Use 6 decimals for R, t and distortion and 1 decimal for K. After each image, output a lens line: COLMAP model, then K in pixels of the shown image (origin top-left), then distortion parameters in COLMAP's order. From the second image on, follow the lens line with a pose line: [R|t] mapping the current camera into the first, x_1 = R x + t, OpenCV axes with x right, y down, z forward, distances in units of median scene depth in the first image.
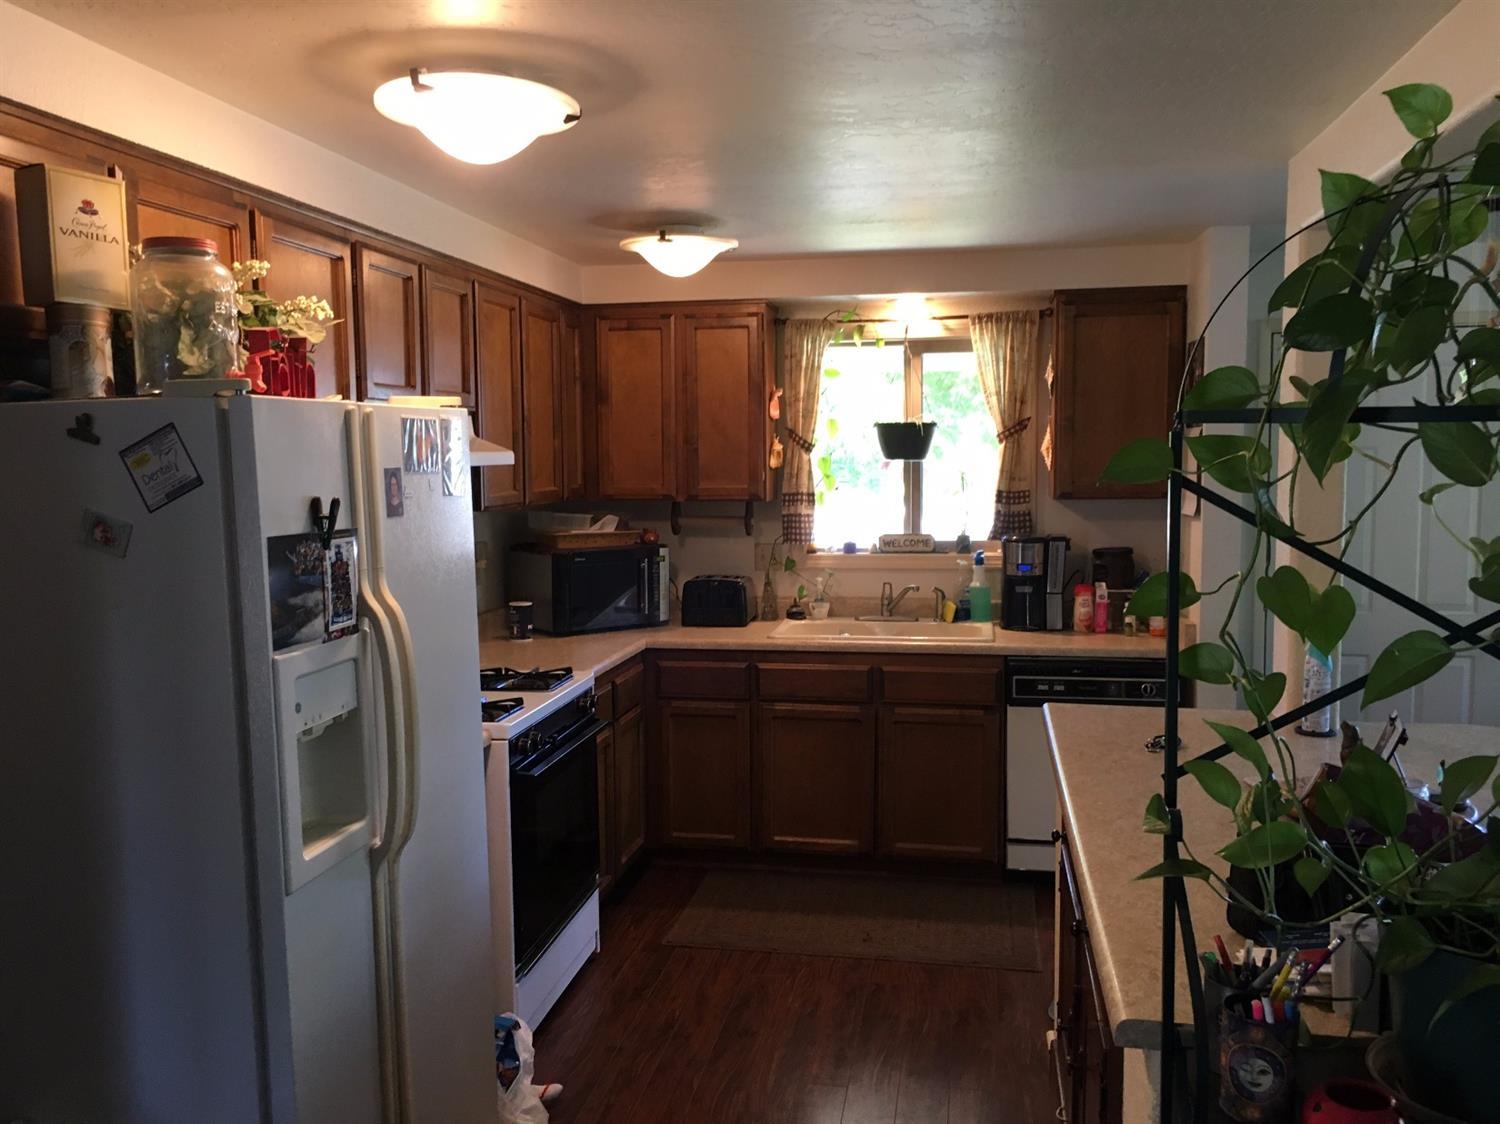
lens RADIAL K [[1265.0, 0, 757.0], [0, 1265.0, 571.0], [0, 0, 1]] dist [0.066854, -0.095935]
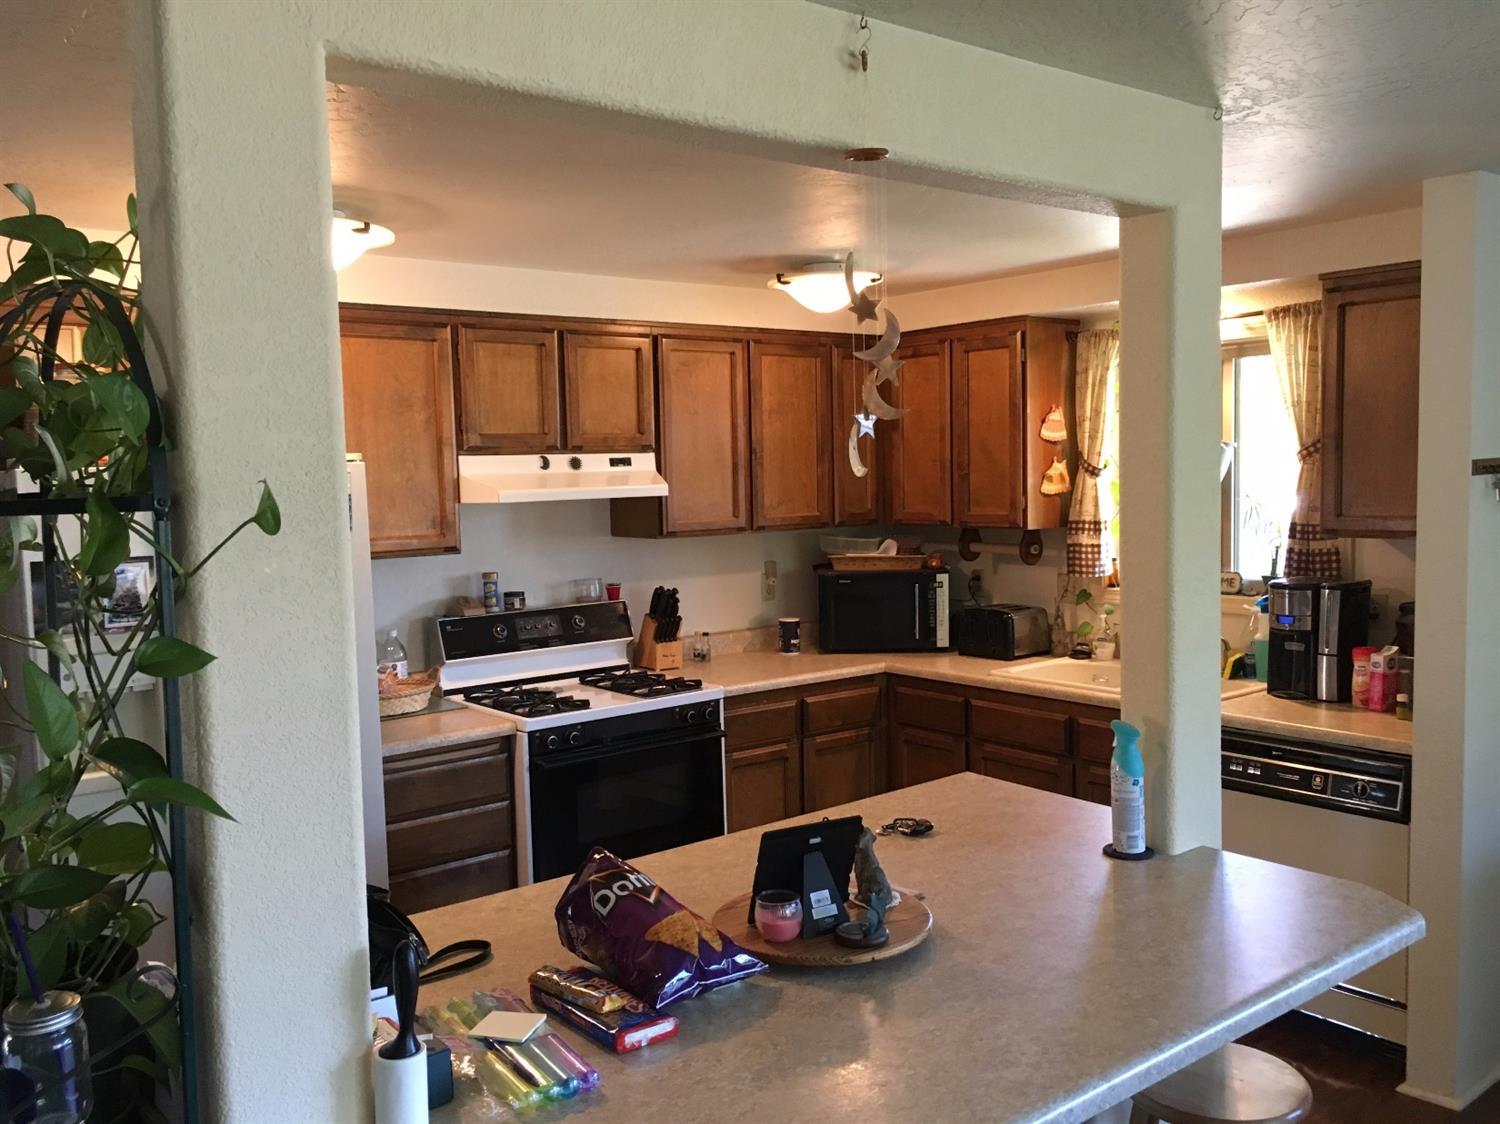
lens RADIAL K [[1265.0, 0, 755.2], [0, 1265.0, 561.7], [0, 0, 1]] dist [0.066854, -0.095935]
pose [[0.748801, 0.040672, -0.661546, 0.478800], [-0.046123, 0.998893, 0.009206, -0.030548], [0.661188, 0.023619, 0.749848, 0.160509]]
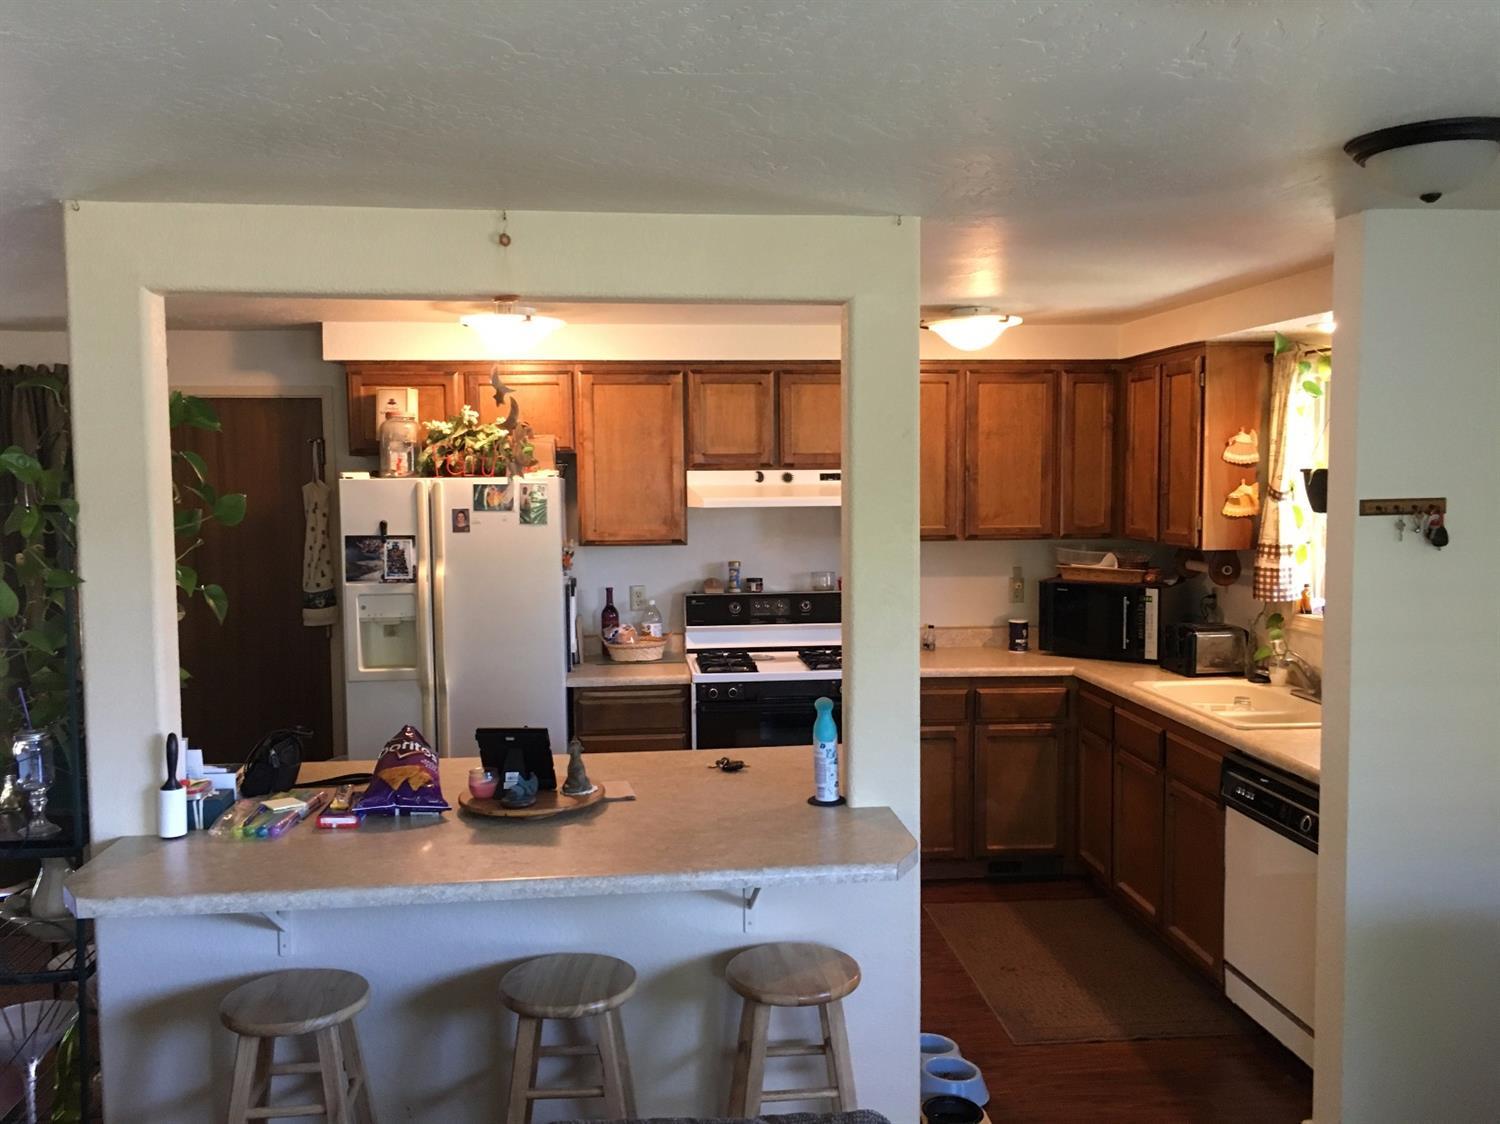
lens RADIAL K [[1265.0, 0, 758.8], [0, 1265.0, 563.1], [0, 0, 1]] dist [0.066854, -0.095935]
pose [[0.275765, 0.076565, -0.958171, 0.839544], [-0.088547, 0.994608, 0.053992, -0.067505], [0.957138, 0.069954, 0.281057, 0.405696]]
